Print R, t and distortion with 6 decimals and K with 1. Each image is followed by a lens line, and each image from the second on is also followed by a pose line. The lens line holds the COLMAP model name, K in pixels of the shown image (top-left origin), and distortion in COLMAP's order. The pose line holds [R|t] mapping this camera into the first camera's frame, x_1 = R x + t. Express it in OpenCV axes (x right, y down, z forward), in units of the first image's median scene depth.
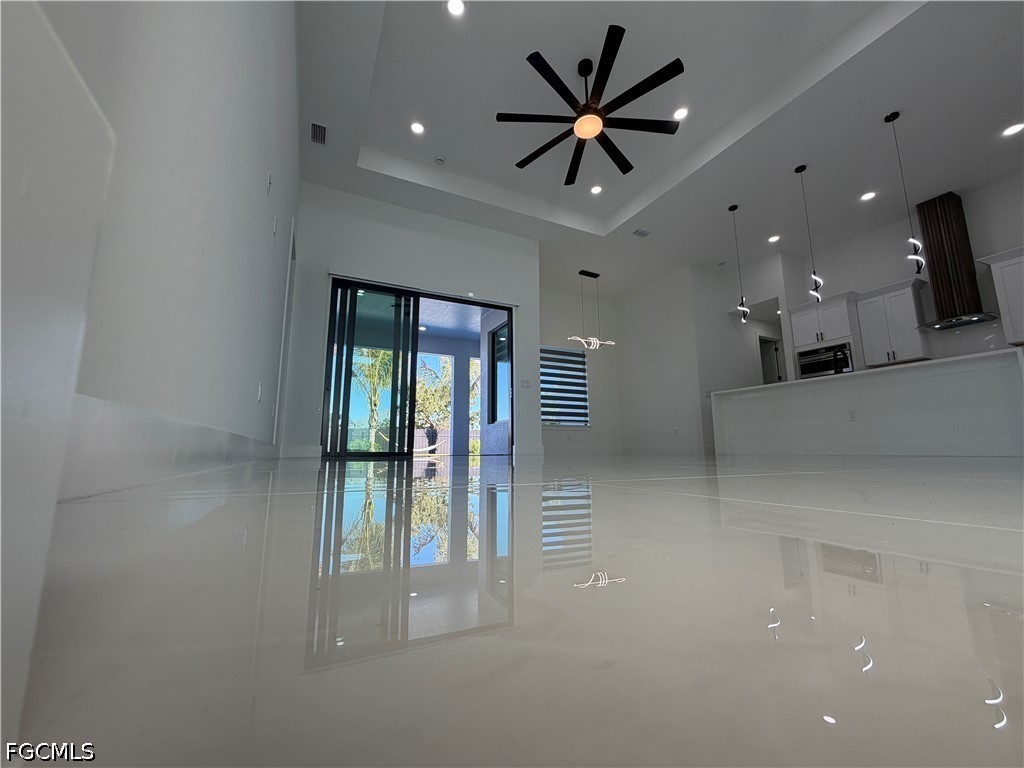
lens RADIAL K [[410.8, 0, 507.6], [0, 410.8, 384.4], [0, 0, 1]] dist [-0.020306, 0.000280]
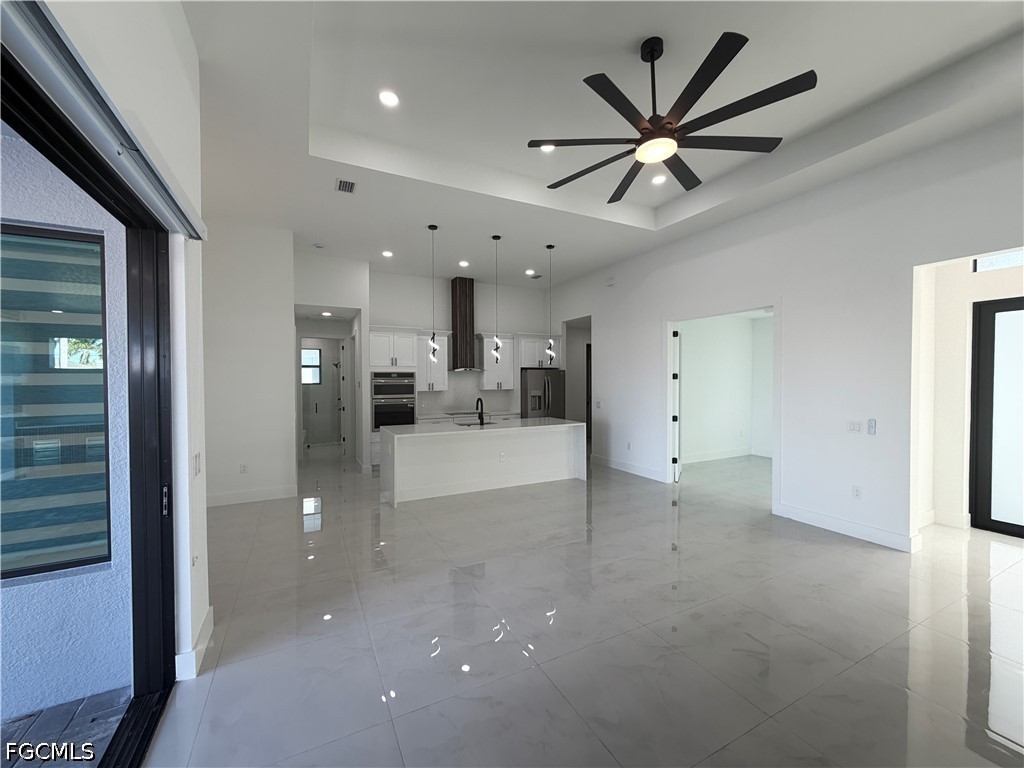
lens RADIAL K [[409.4, 0, 516.2], [0, 409.4, 383.7], [0, 0, 1]] dist [-0.021602, -0.000051]
pose [[-0.044302, -0.008697, 0.998980, -0.334265], [-0.153930, 0.988080, 0.001775, -0.117386], [-0.987088, -0.153695, -0.045112, 0.764676]]
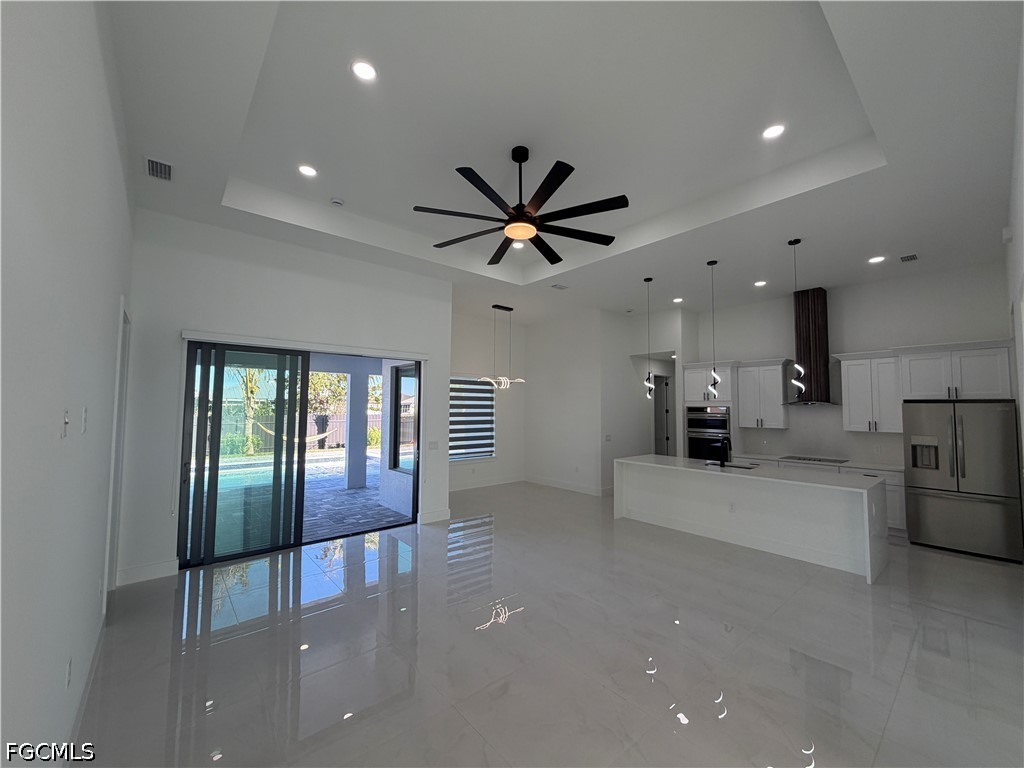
lens RADIAL K [[409.4, 0, 516.2], [0, 409.4, 383.7], [0, 0, 1]] dist [-0.021602, -0.000051]
pose [[0.964705, 0.023790, 0.262257, -0.021442], [-0.050817, 0.994010, 0.096758, -0.246669], [-0.258384, -0.106670, 0.960135, 0.078908]]
